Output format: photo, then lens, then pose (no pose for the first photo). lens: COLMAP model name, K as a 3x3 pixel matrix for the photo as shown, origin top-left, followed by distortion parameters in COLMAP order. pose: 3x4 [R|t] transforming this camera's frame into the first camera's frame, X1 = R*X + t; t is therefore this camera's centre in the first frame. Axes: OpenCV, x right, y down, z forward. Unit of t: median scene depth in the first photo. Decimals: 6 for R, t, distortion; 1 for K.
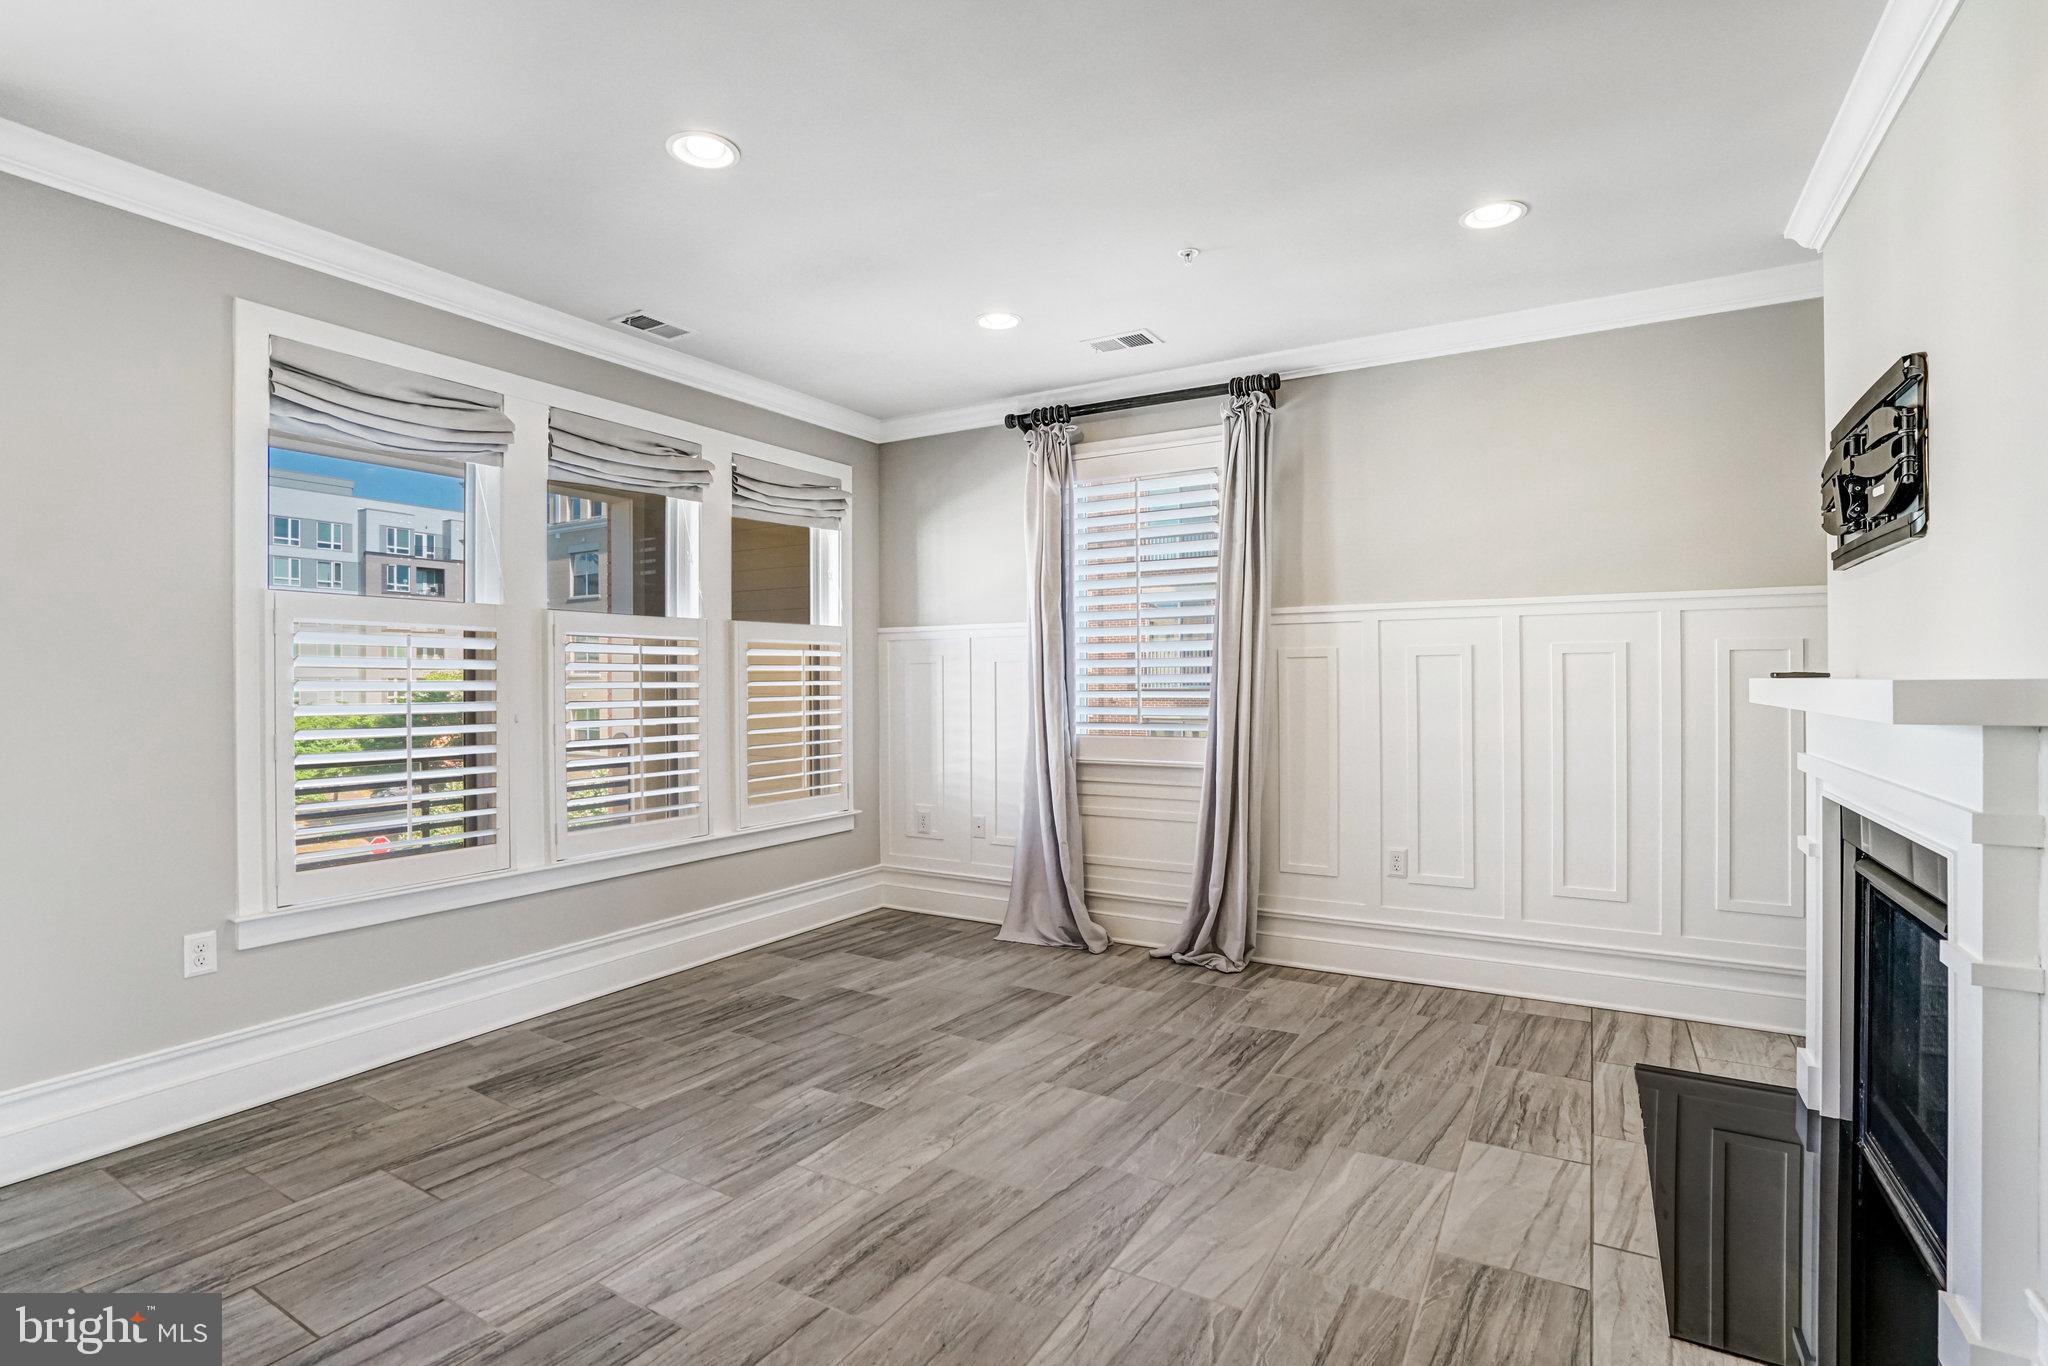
lens RADIAL K [[1006.9, 0, 1066.7], [0, 1006.9, 679.1], [0, 0, 1]] dist [-0.068110, 0.023767]
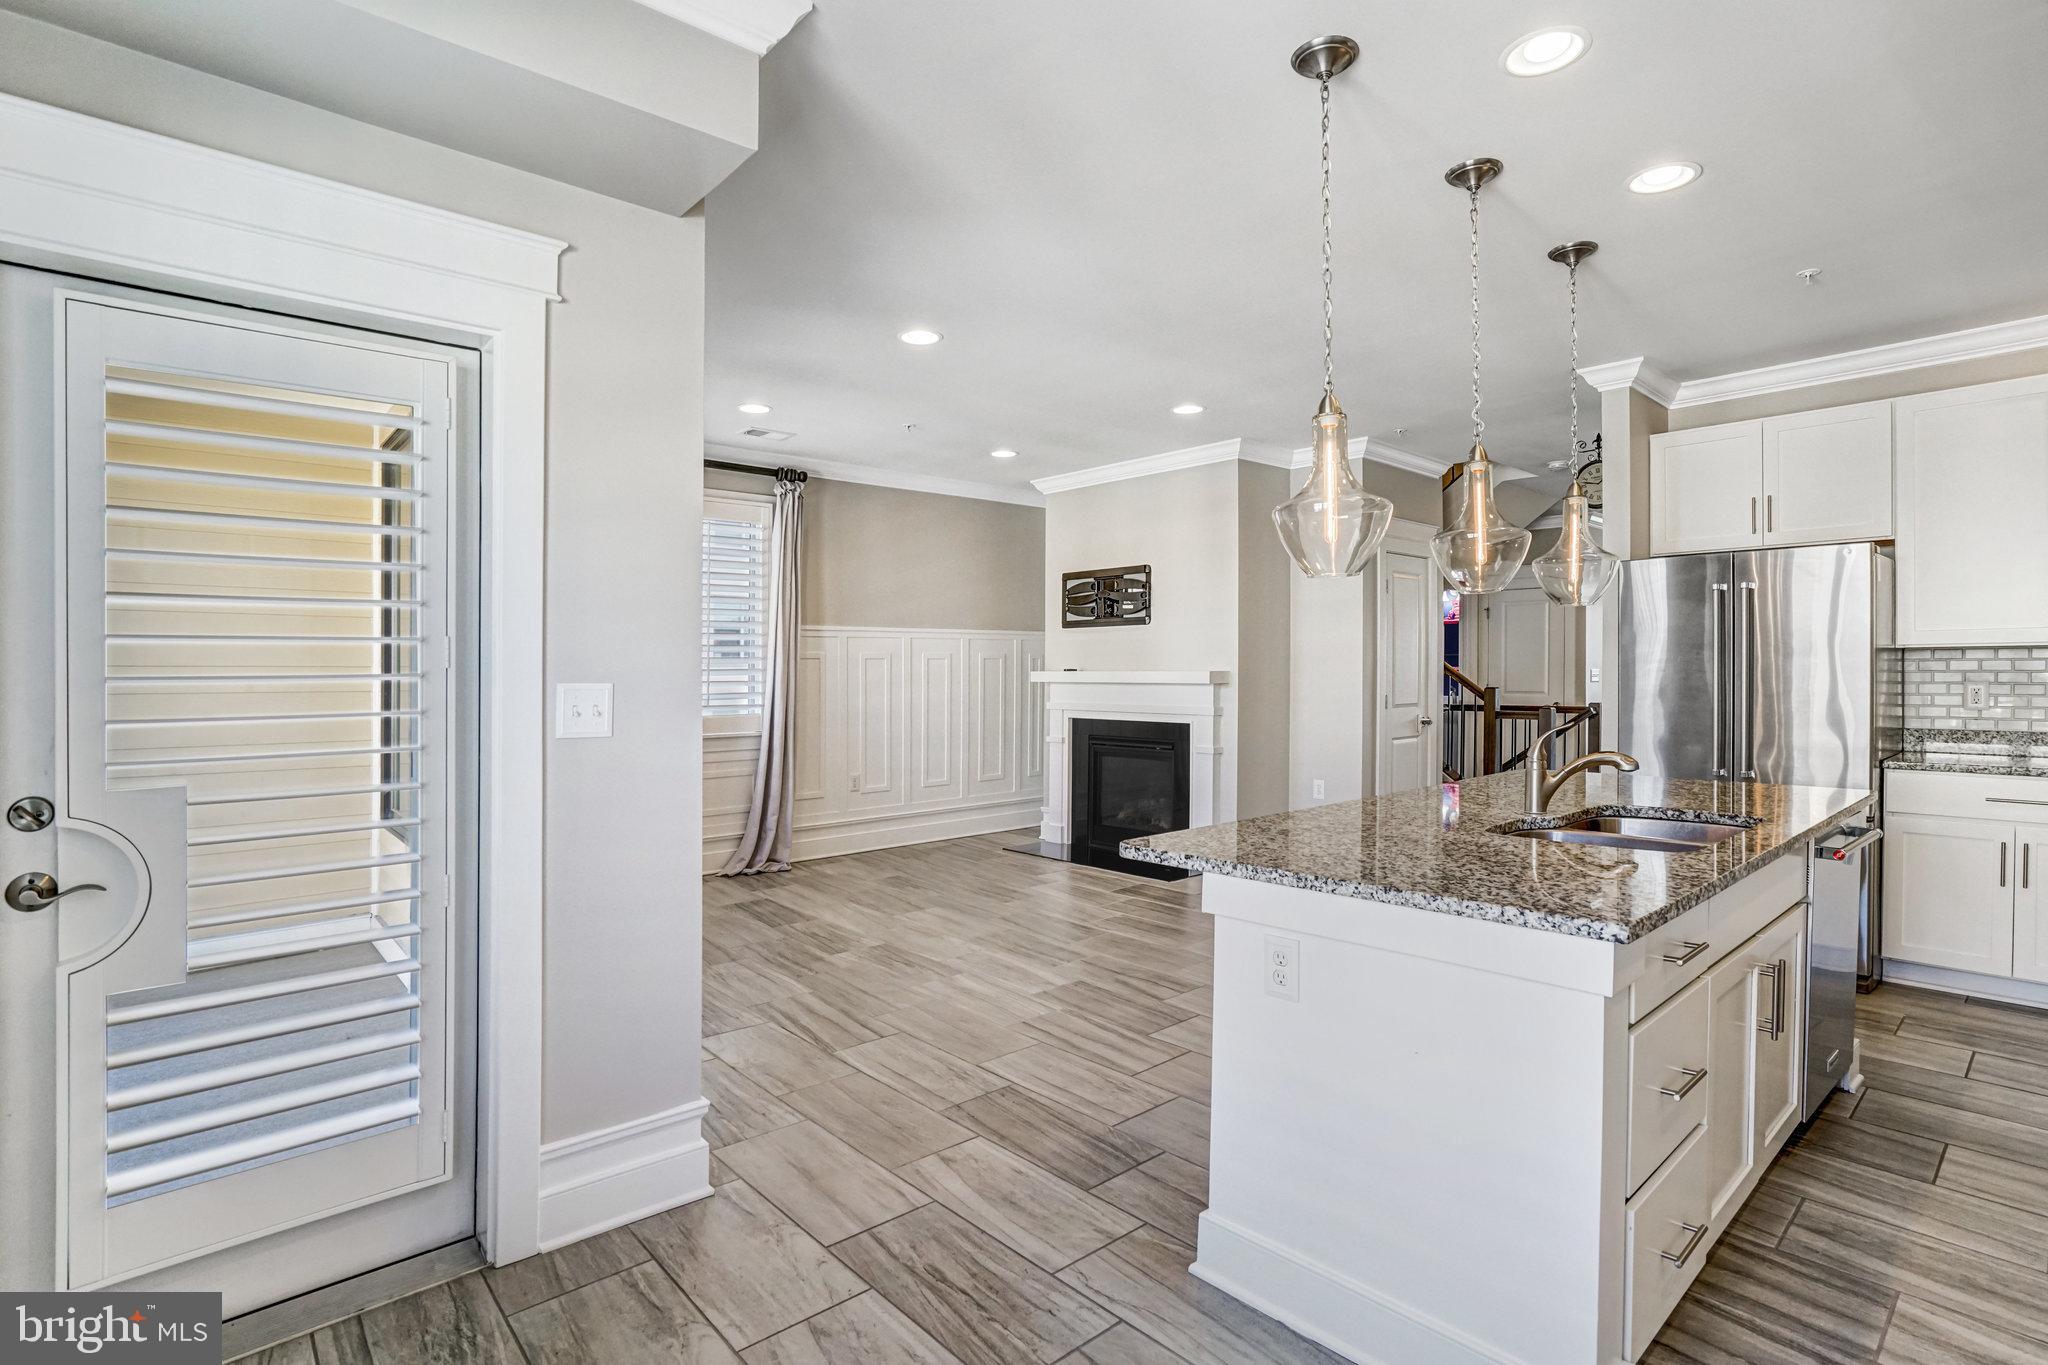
lens RADIAL K [[987.0, 0, 1051.9], [0, 987.0, 592.7], [0, 0, 1]] dist [0.000618, 0.000005]
pose [[0.285099, 0.076411, 0.955447, -1.326293], [0.002250, 0.996761, -0.080386, 0.000459], [-0.958495, 0.025067, 0.284004, 0.226084]]
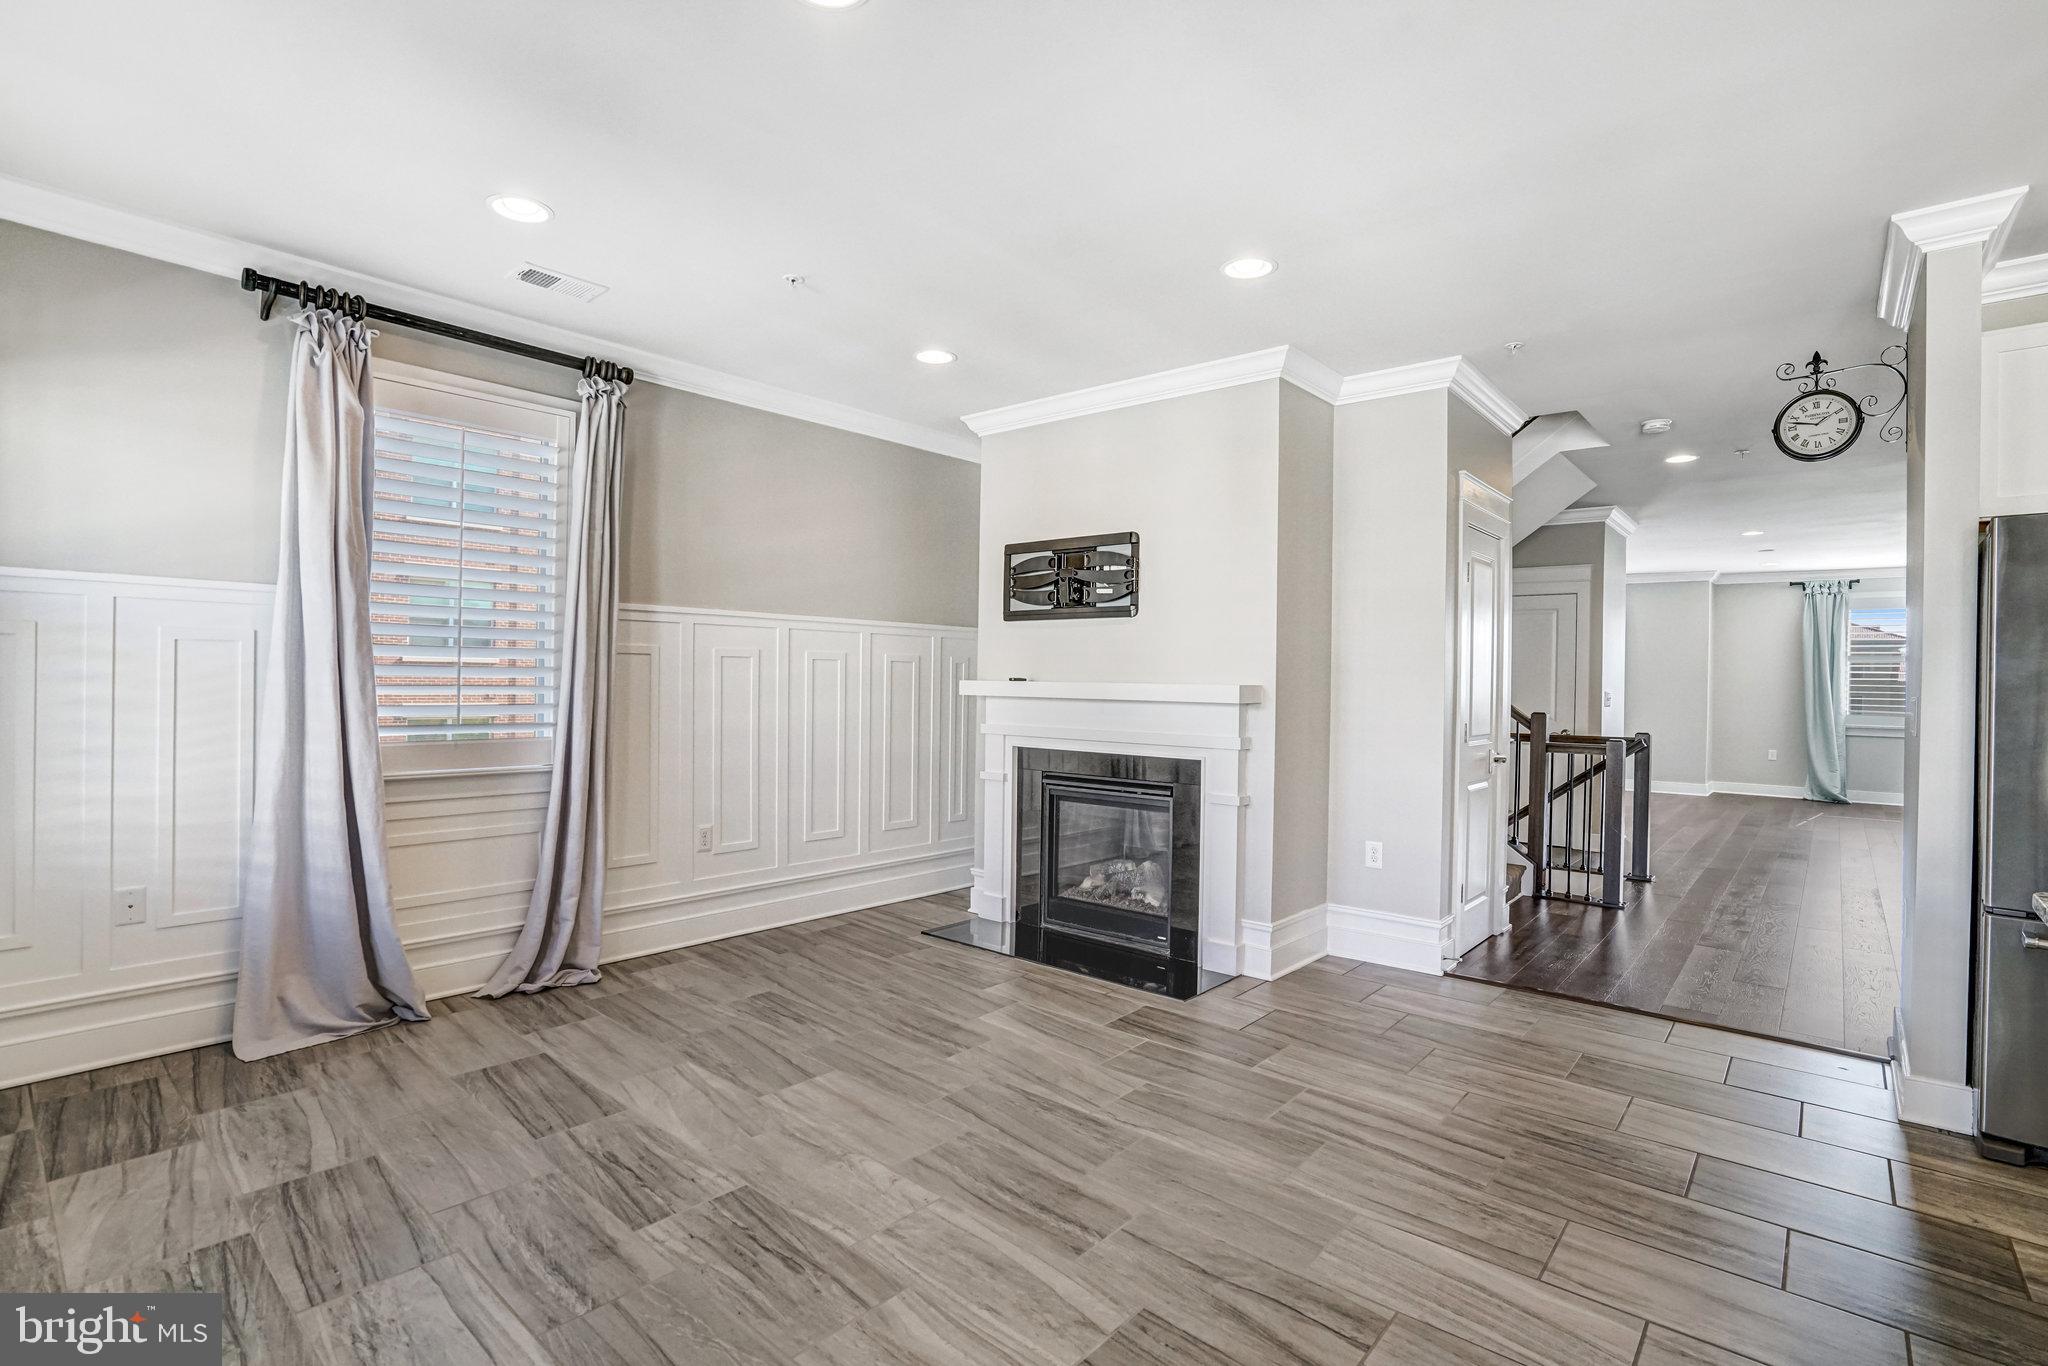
lens RADIAL K [[957.2, 0, 1013.3], [0, 957.2, 681.2], [0, 0, 1]] dist [-0.048917, 0.019322]
pose [[0.192343, 0.005685, 0.981311, -0.741405], [-0.018341, 0.999829, -0.002198, 0.001553], [-0.981156, -0.017576, 0.192415, 0.503866]]
